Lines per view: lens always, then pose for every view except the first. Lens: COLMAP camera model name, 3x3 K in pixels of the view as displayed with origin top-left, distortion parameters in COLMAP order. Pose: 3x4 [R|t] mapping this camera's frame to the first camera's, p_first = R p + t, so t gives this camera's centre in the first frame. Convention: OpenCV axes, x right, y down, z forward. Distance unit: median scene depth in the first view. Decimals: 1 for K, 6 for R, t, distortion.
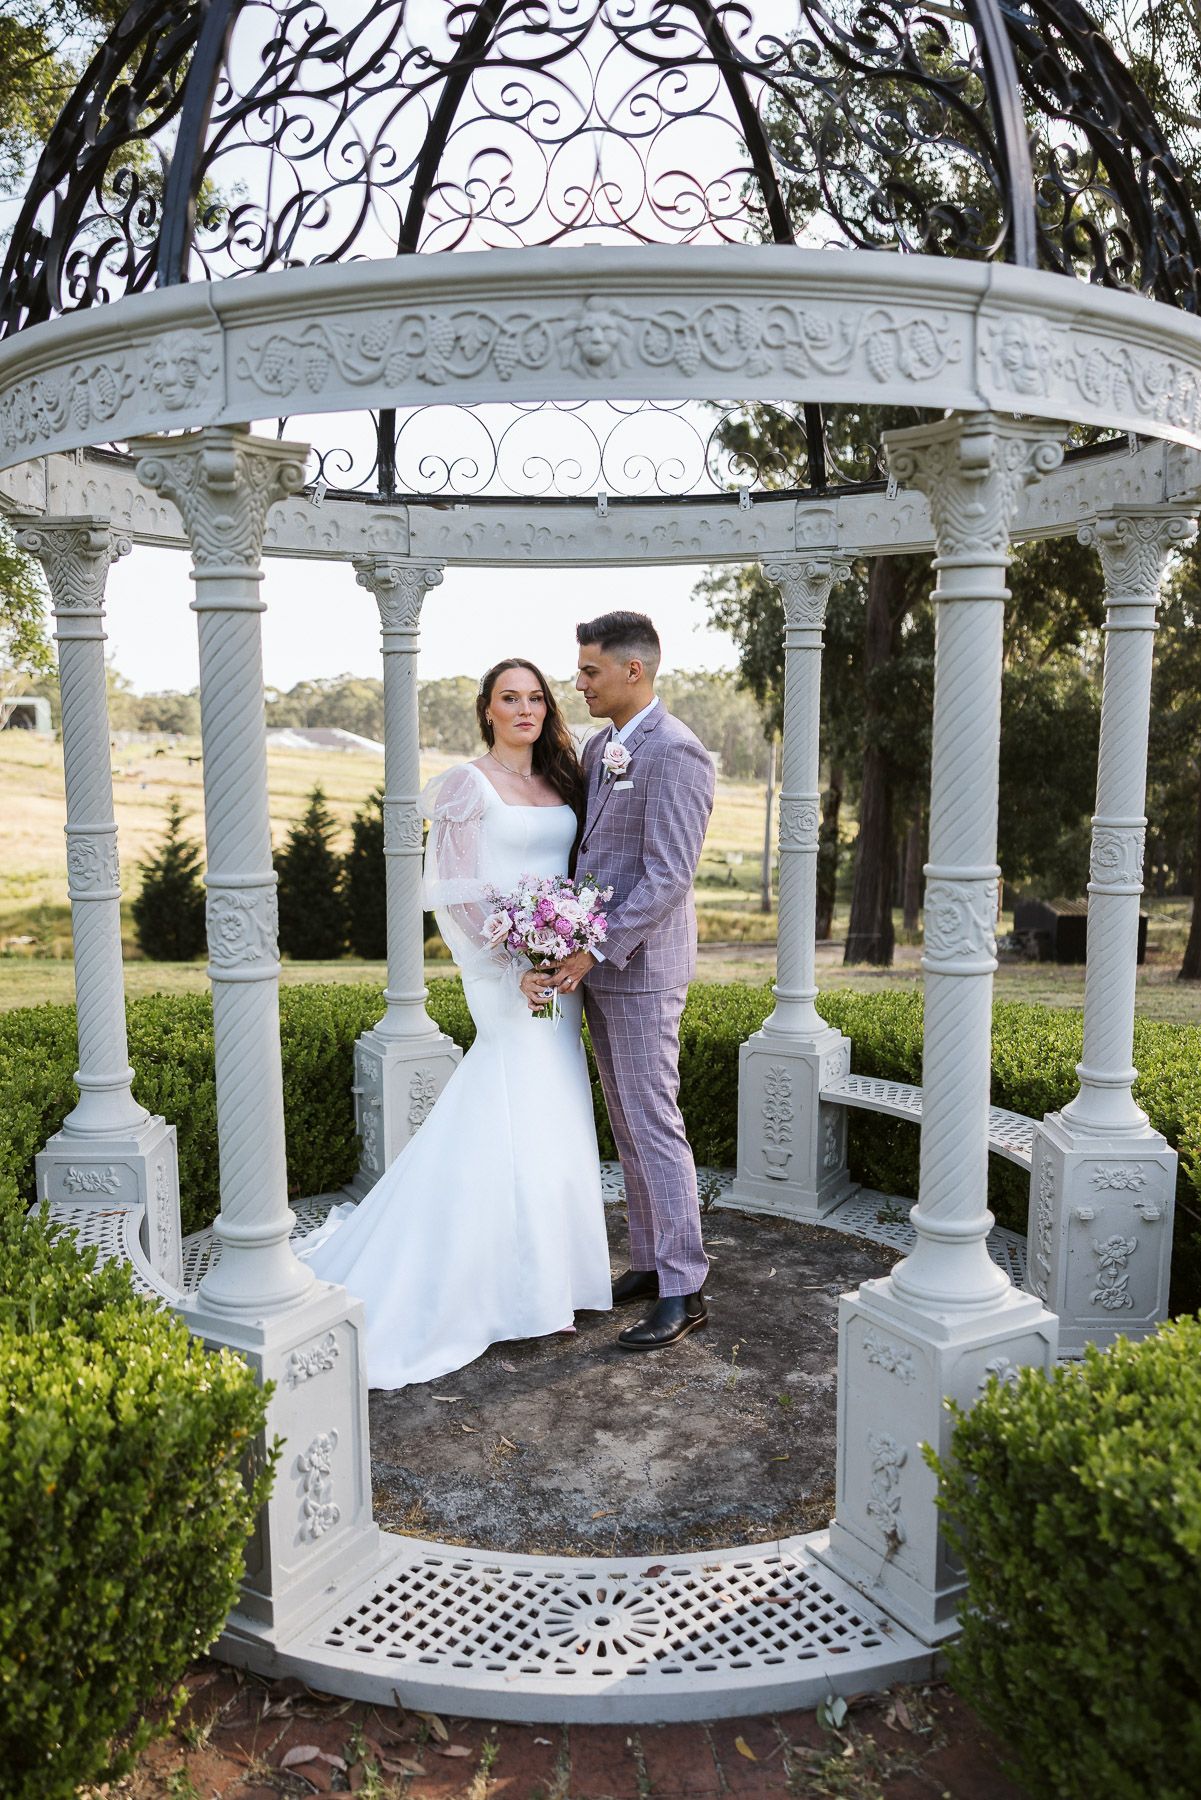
lens RADIAL K [[1935.9, 0, 600.5], [0, 1935.9, 900.0], [0, 0, 1]] dist [0.047220, -0.026666]
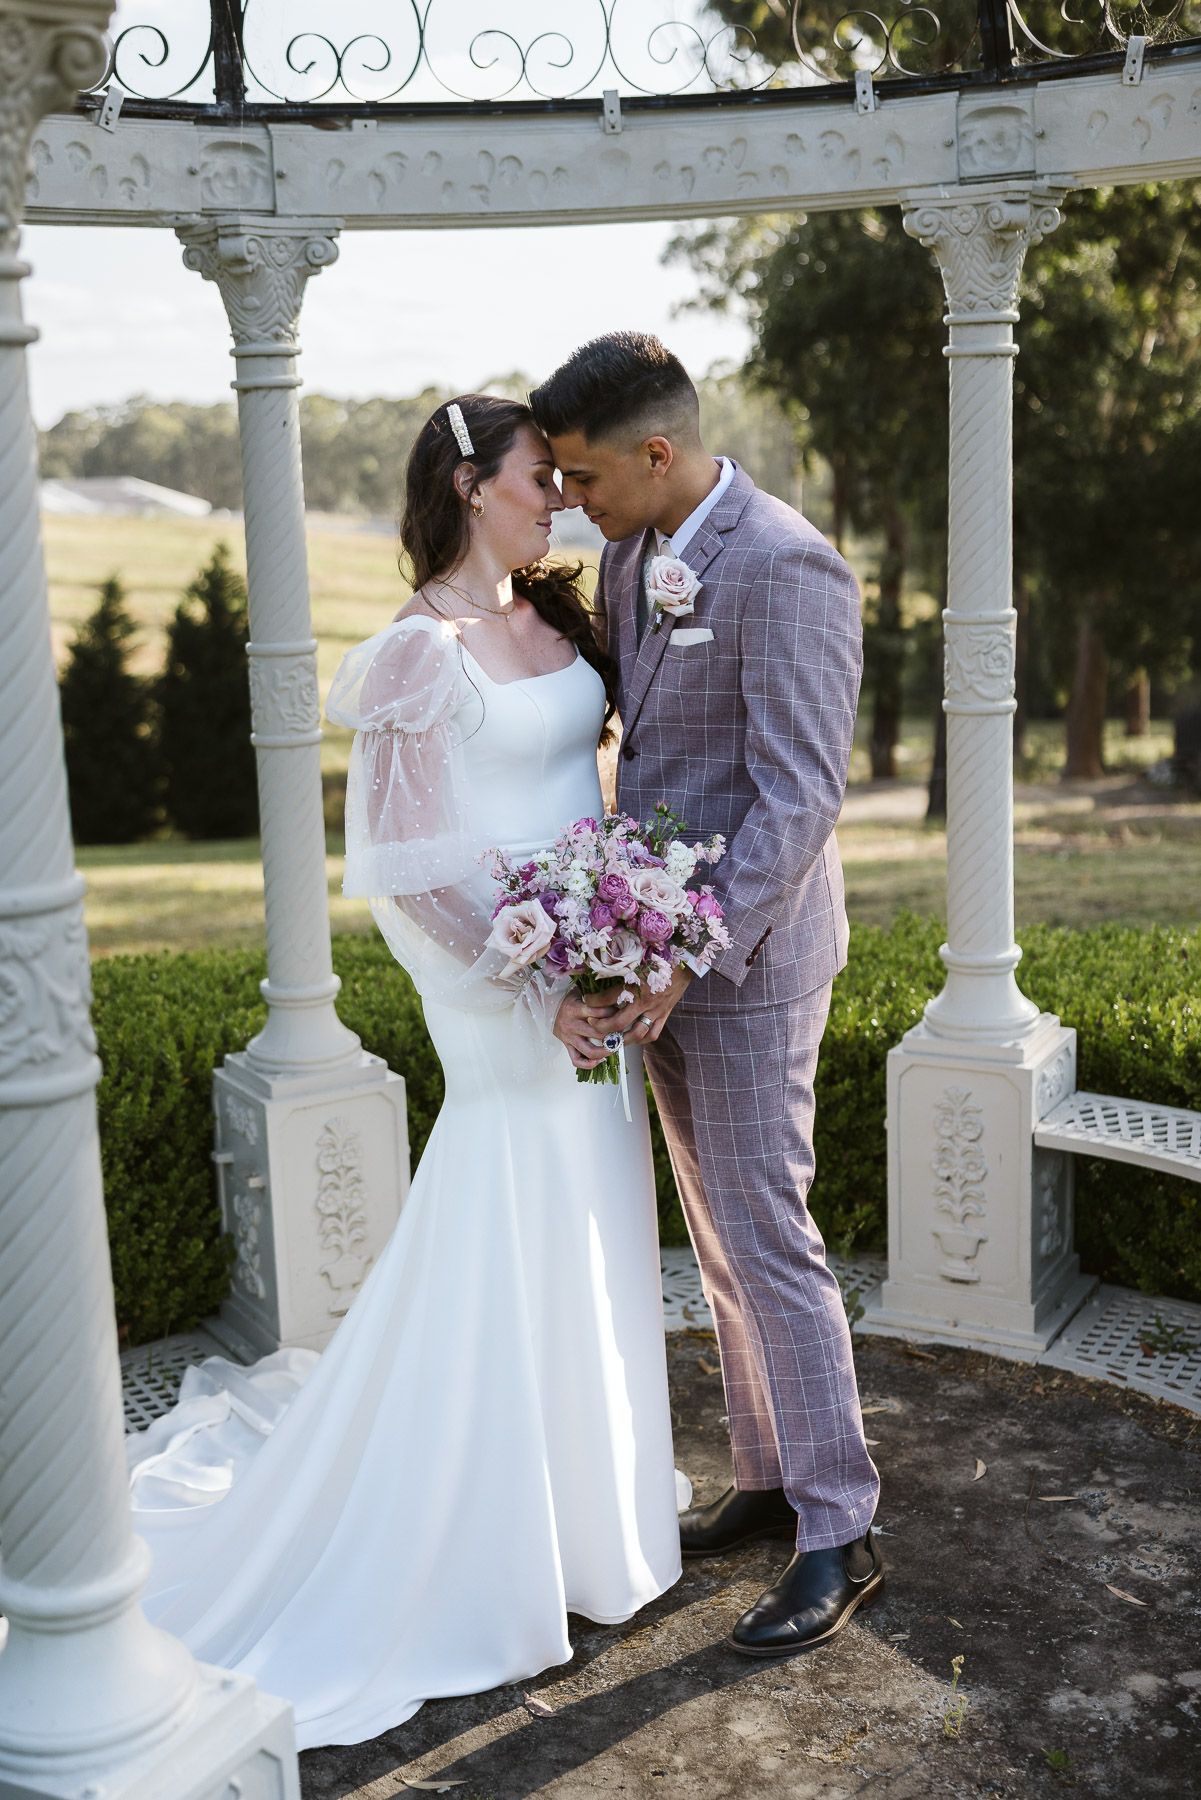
lens RADIAL K [[2786.6, 0, 600.8], [0, 2786.6, 798.4], [0, 0, 1]] dist [0.020624, -0.024148]
pose [[0.998757, -0.039348, 0.030582, -0.035966], [0.038218, 0.998595, 0.036705, -0.034563], [-0.031984, -0.035491, 0.998858, 0.184416]]
